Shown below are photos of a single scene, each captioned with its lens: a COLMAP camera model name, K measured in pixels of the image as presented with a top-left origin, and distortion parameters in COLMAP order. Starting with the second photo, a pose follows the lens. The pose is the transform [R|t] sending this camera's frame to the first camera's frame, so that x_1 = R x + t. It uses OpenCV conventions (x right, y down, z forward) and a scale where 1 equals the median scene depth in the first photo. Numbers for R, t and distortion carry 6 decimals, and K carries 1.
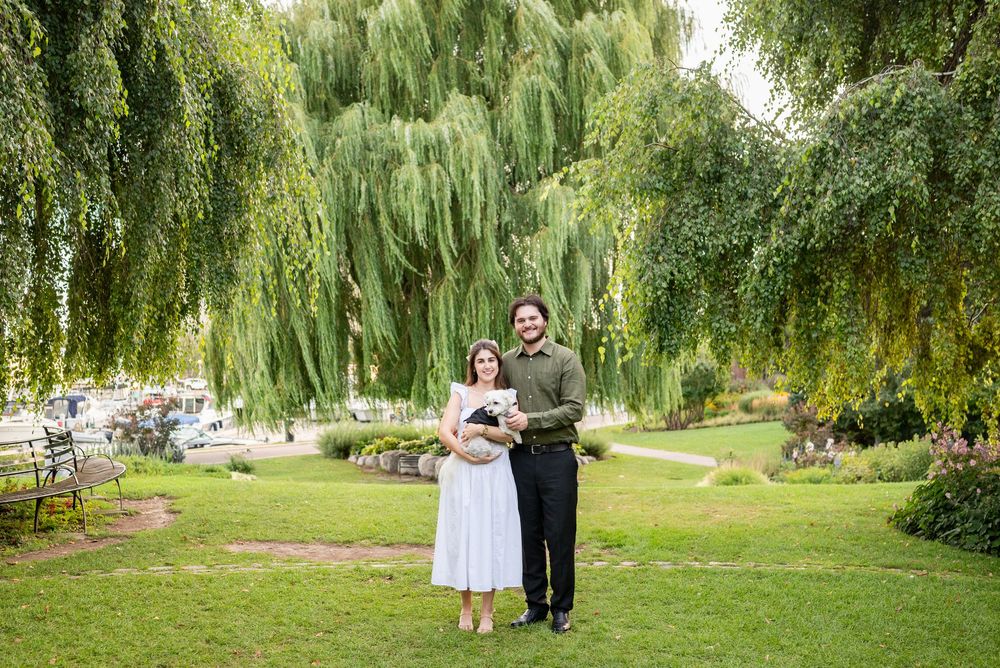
lens RADIAL K [[1010.6, 0, 500.0], [0, 1010.6, 334.0], [0, 0, 1]] dist [0.000843, -0.010134]
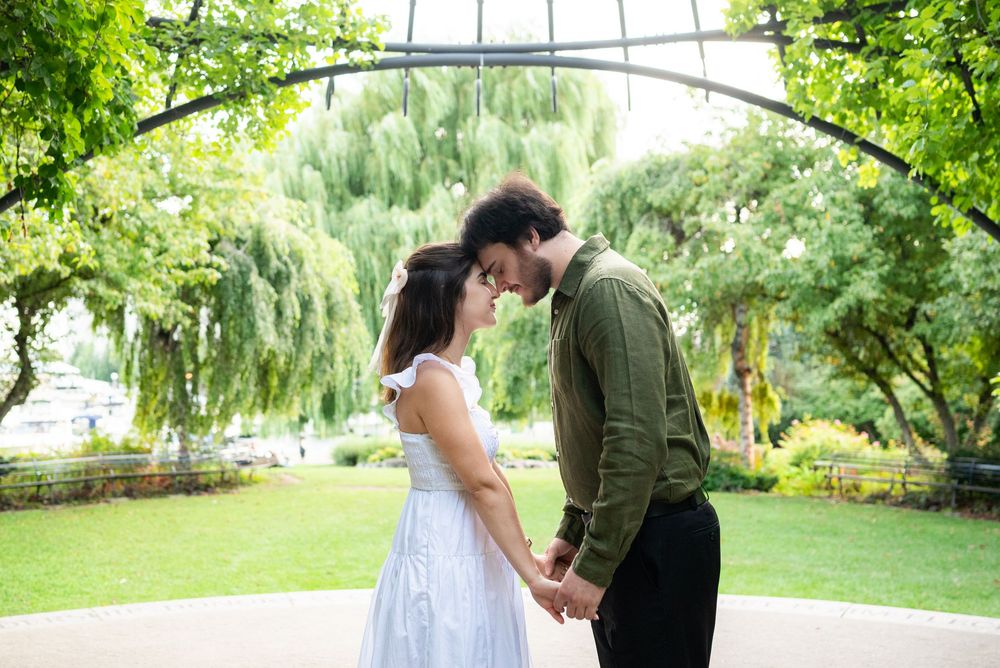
lens RADIAL K [[1010.6, 0, 500.0], [0, 1010.6, 334.0], [0, 0, 1]] dist [0.000843, -0.010134]
pose [[0.999940, -0.008490, 0.006940, 0.026379], [0.008586, 0.999867, -0.013873, -0.027373], [-0.006821, 0.013931, 0.999880, -0.328818]]
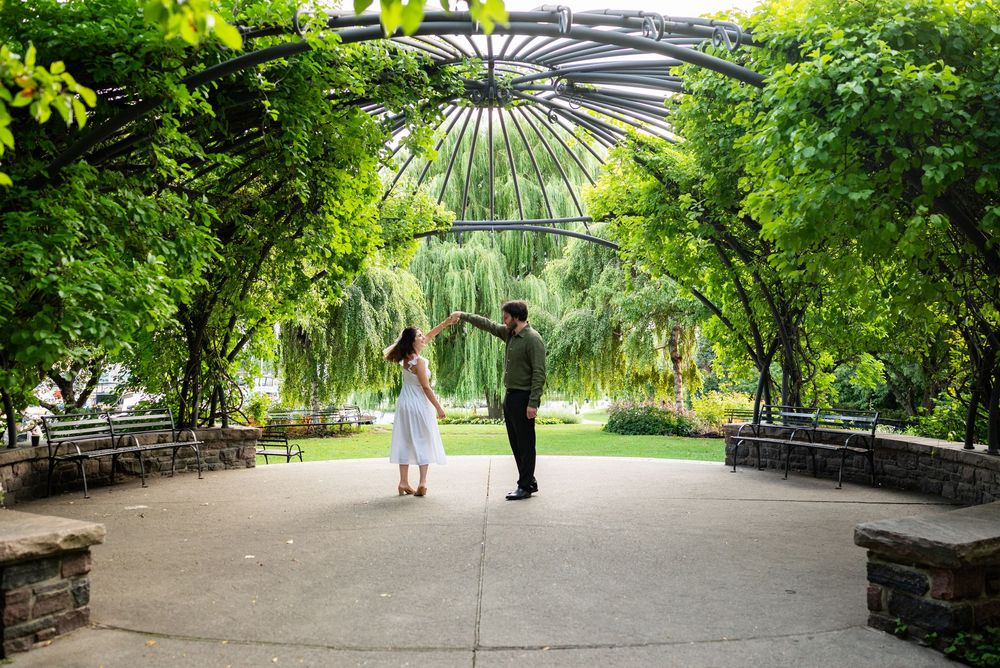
lens RADIAL K [[1008.7, 0, 502.8], [0, 1008.7, 335.8], [0, 0, 1]] dist [0.000349, -0.012370]
pose [[0.999486, -0.012428, -0.029550, 0.048469], [0.012248, 0.999905, -0.006274, -0.030186], [0.029625, 0.005909, 0.999544, -0.746097]]
